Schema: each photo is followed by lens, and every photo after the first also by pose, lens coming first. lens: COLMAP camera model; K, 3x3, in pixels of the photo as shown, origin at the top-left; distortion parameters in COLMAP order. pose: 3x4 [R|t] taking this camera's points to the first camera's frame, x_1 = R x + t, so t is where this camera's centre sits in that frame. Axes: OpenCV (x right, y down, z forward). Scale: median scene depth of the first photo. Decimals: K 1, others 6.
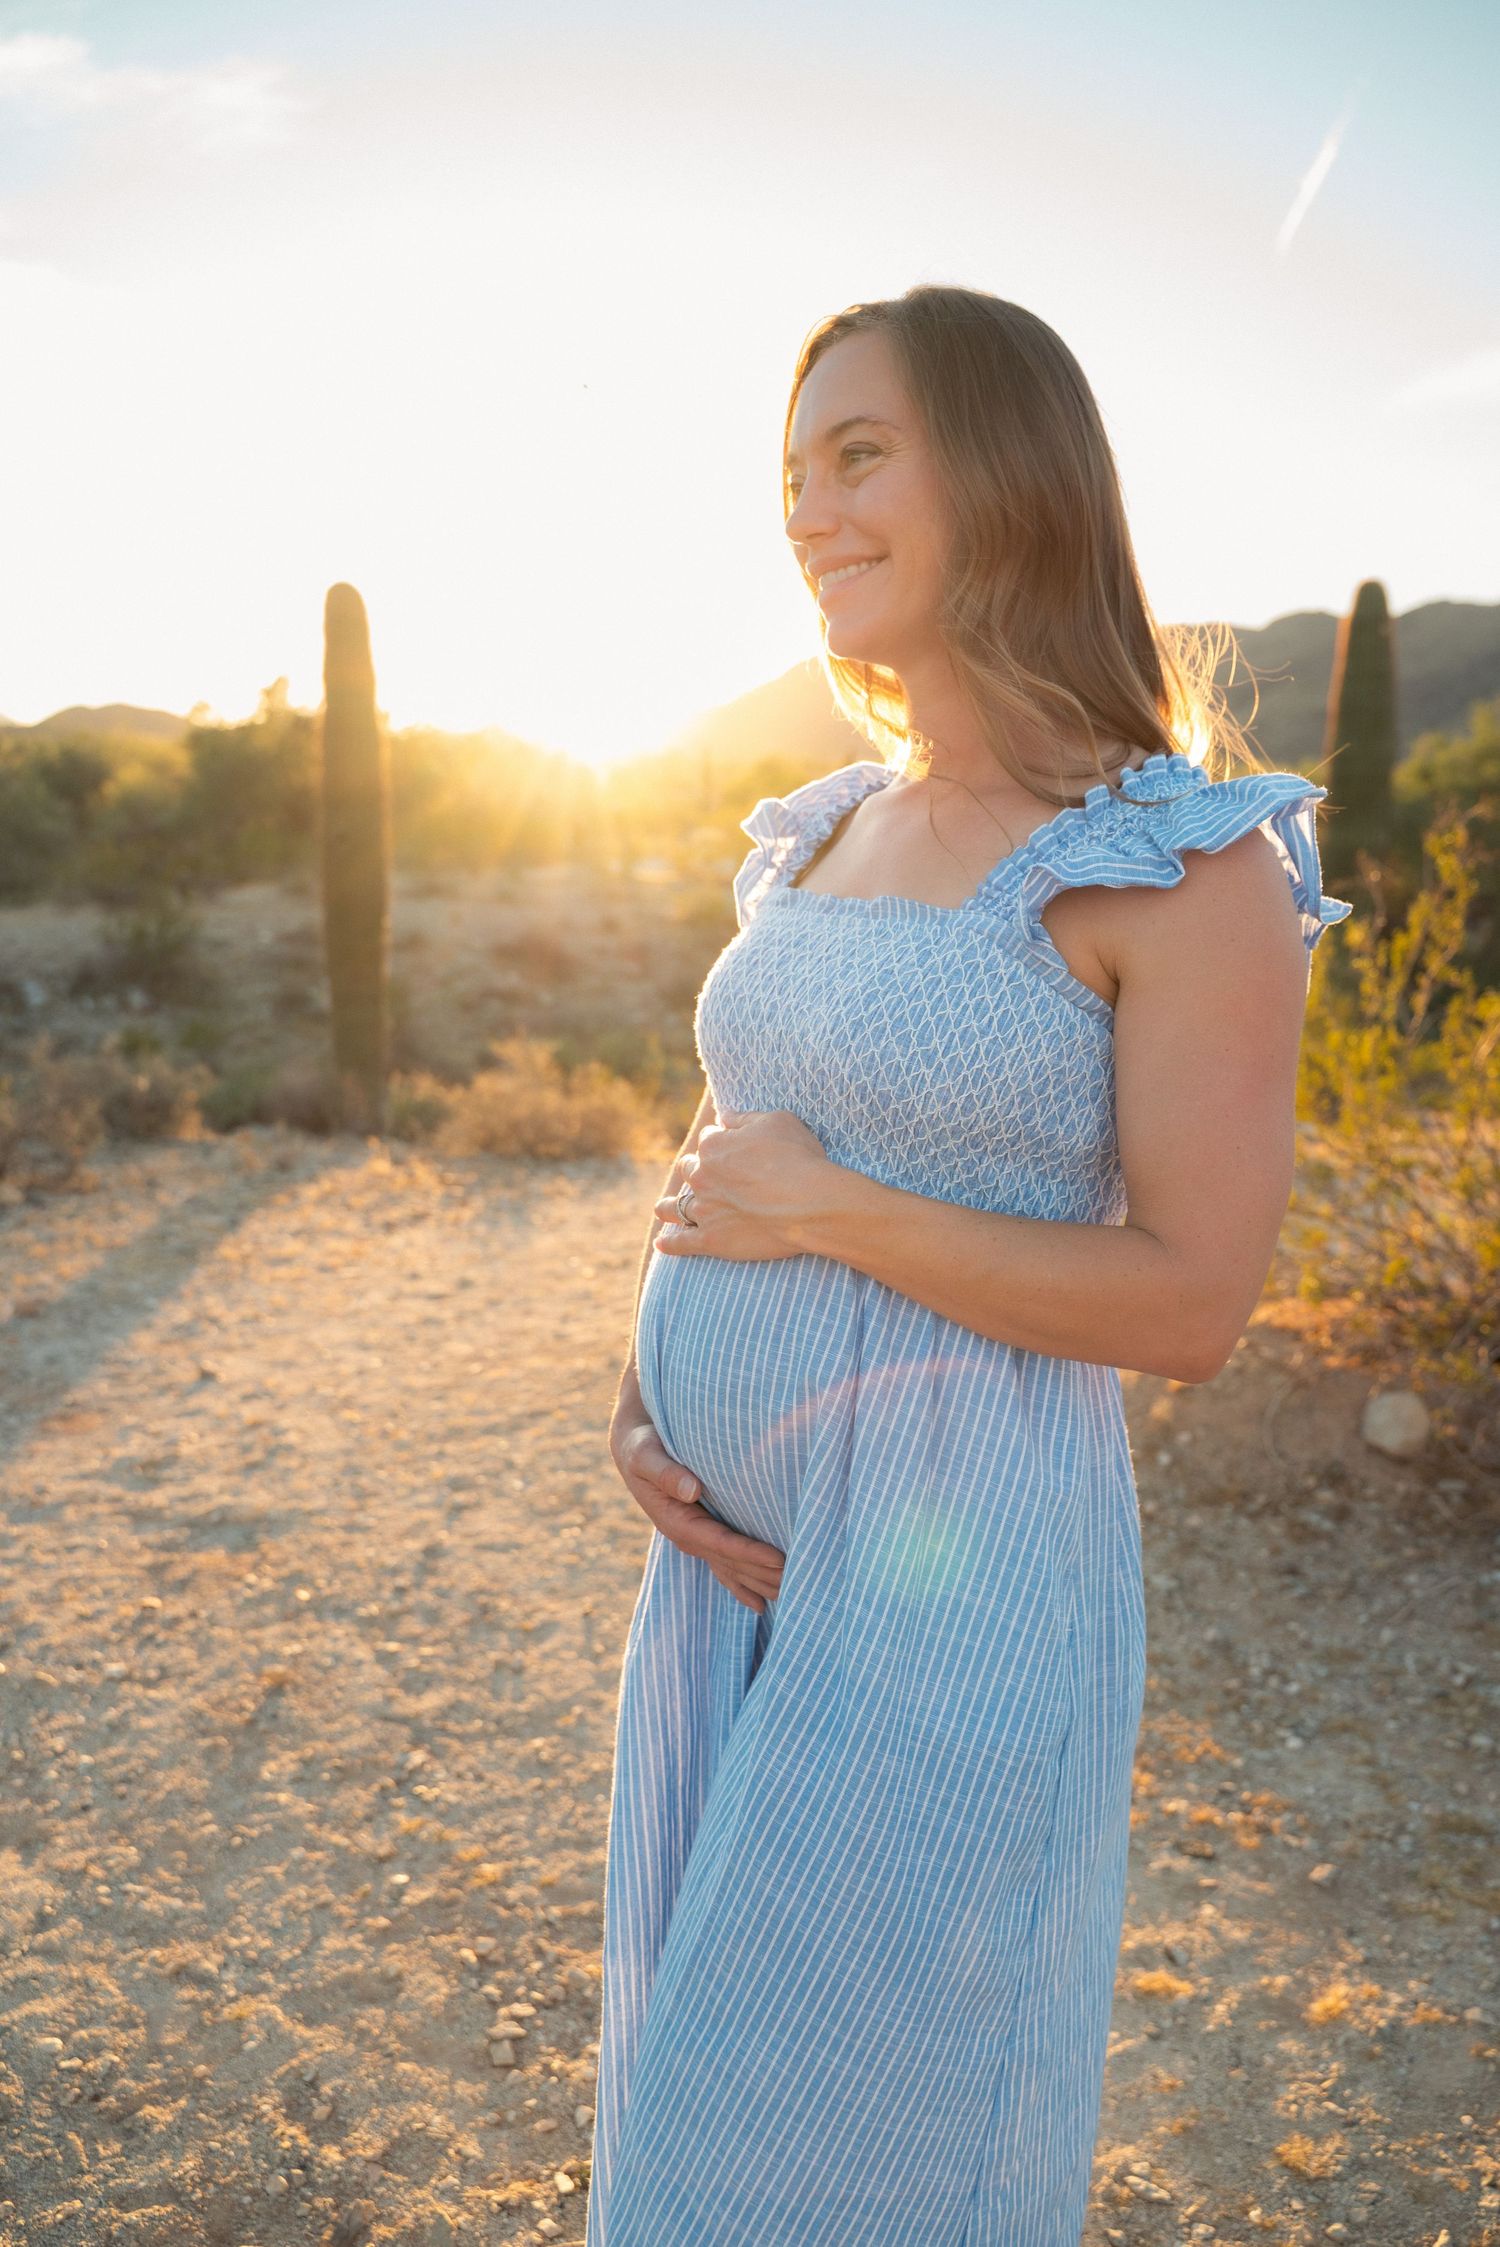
lens RADIAL K [[1815.5, 0, 761.1], [0, 1815.5, 1108.7], [0, 0, 1]] dist [-0.007637, -0.010504]
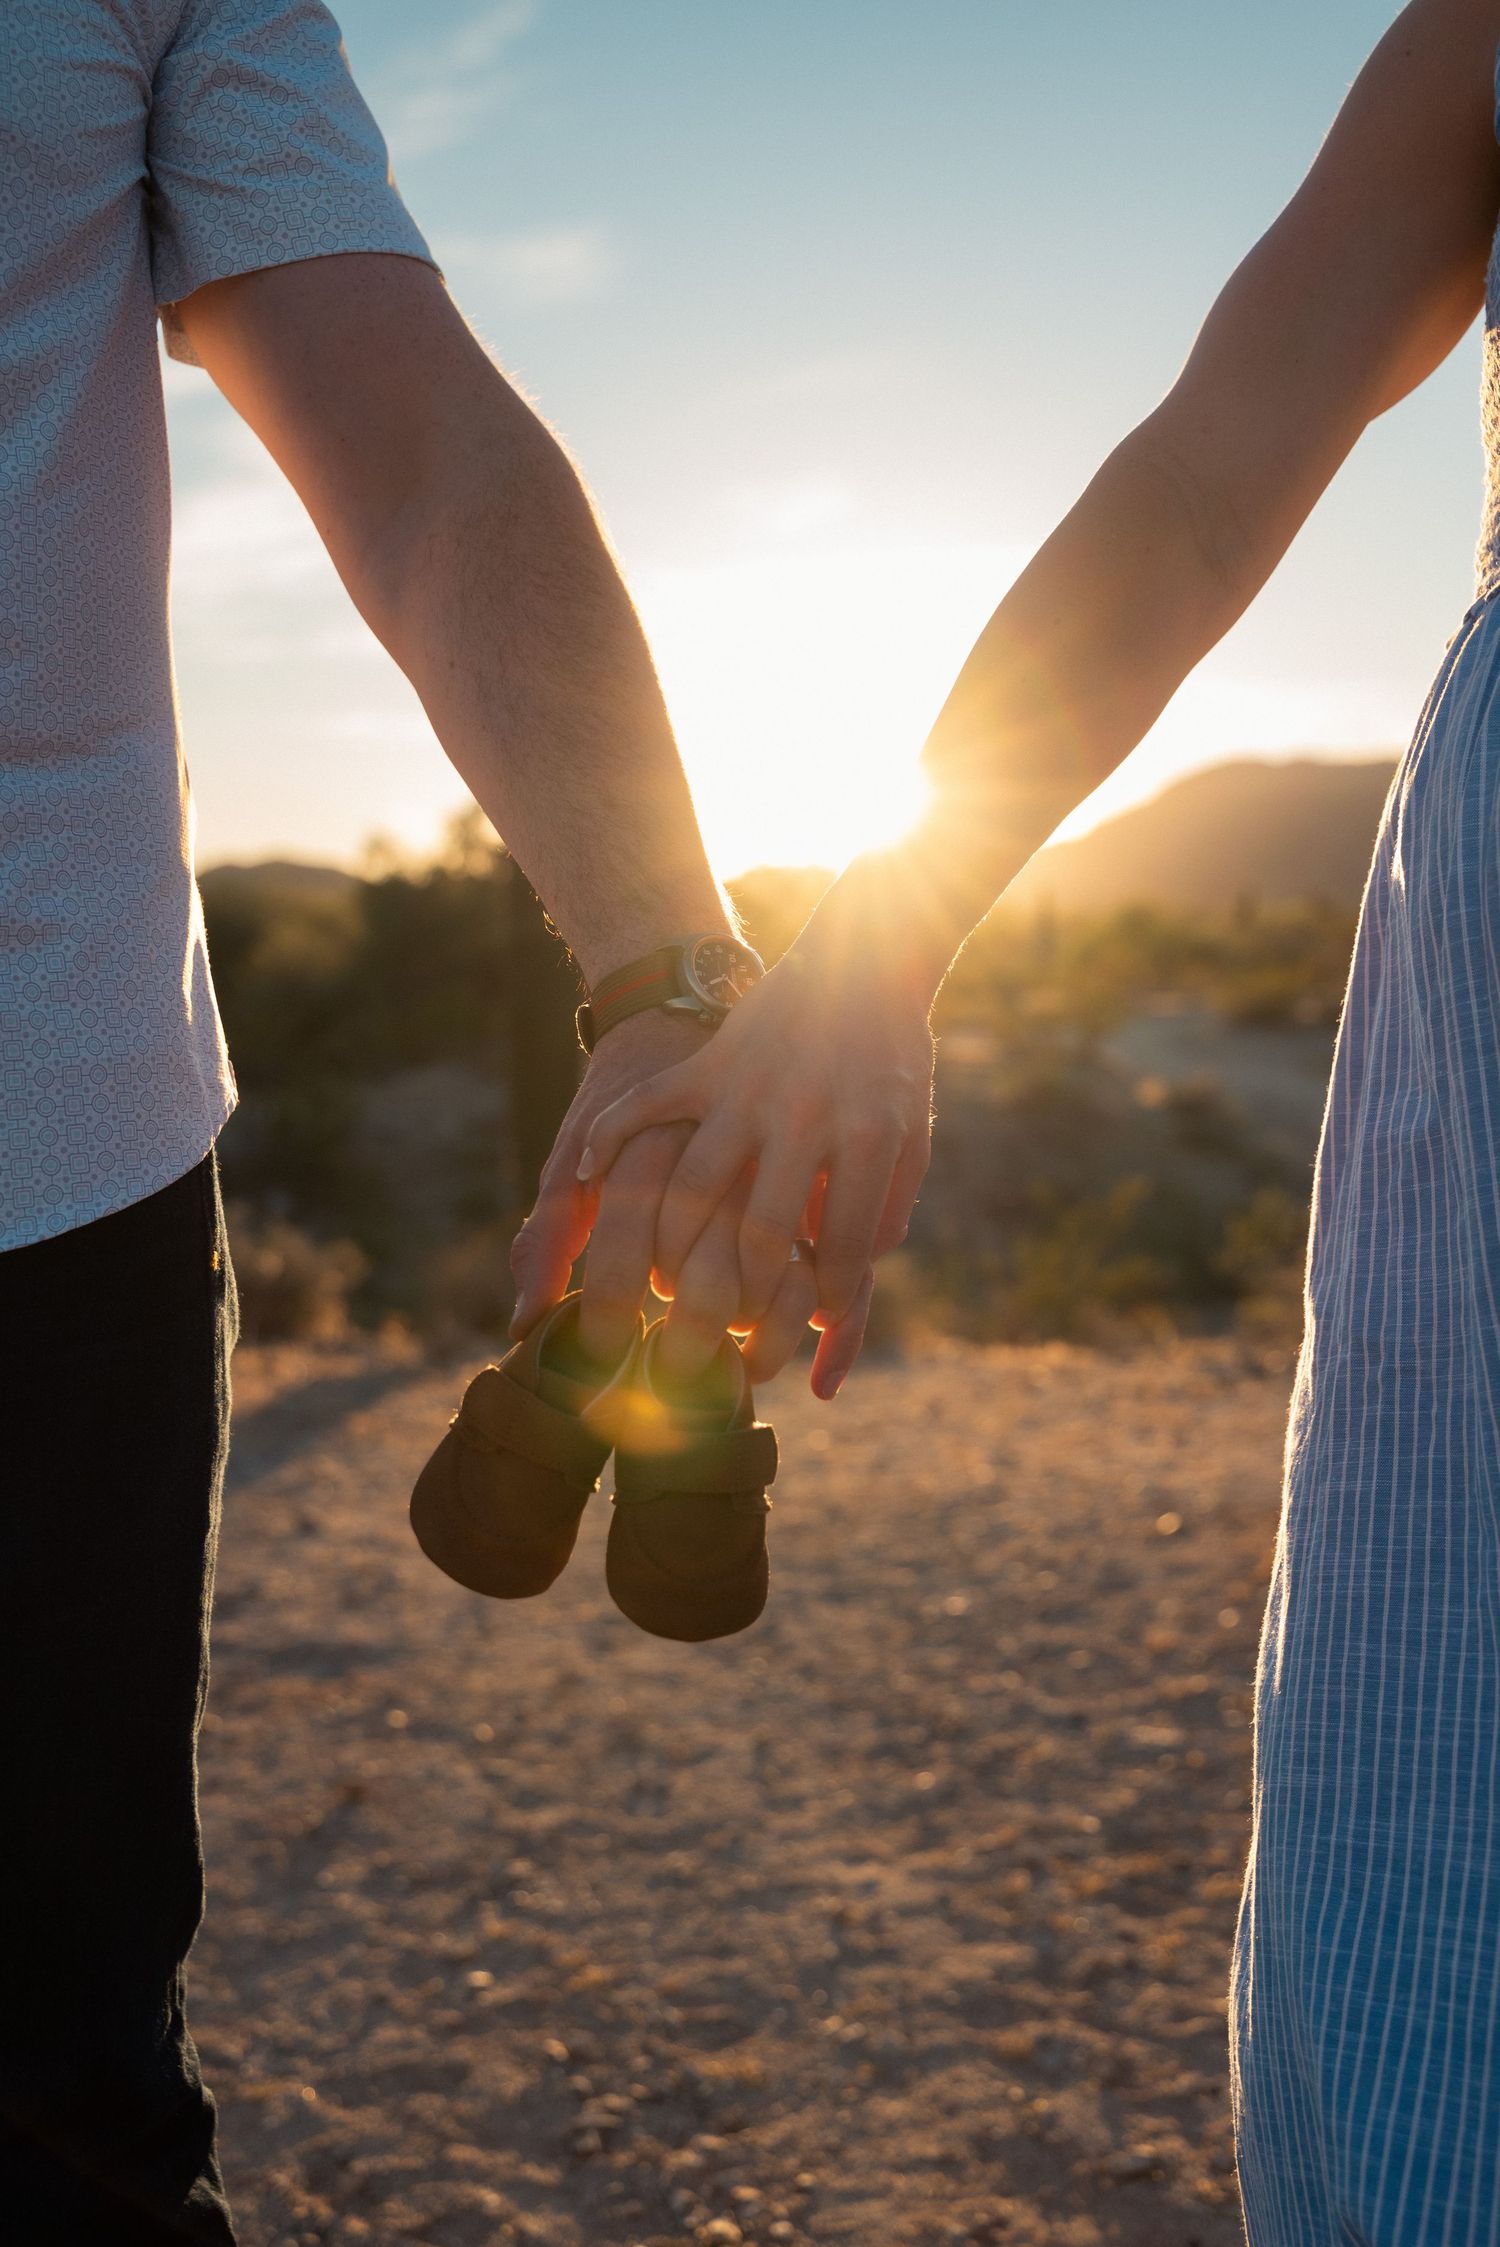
lens RADIAL K [[2519.2, 0, 753.0], [0, 2519.2, 1109.1], [0, 0, 1]] dist [0.006997, 0.000000]
pose [[0.989049, -0.004977, -0.147507, 0.064676], [-0.011927, 0.993467, -0.113494, 0.156264], [0.147108, 0.114010, 0.982528, -0.065248]]
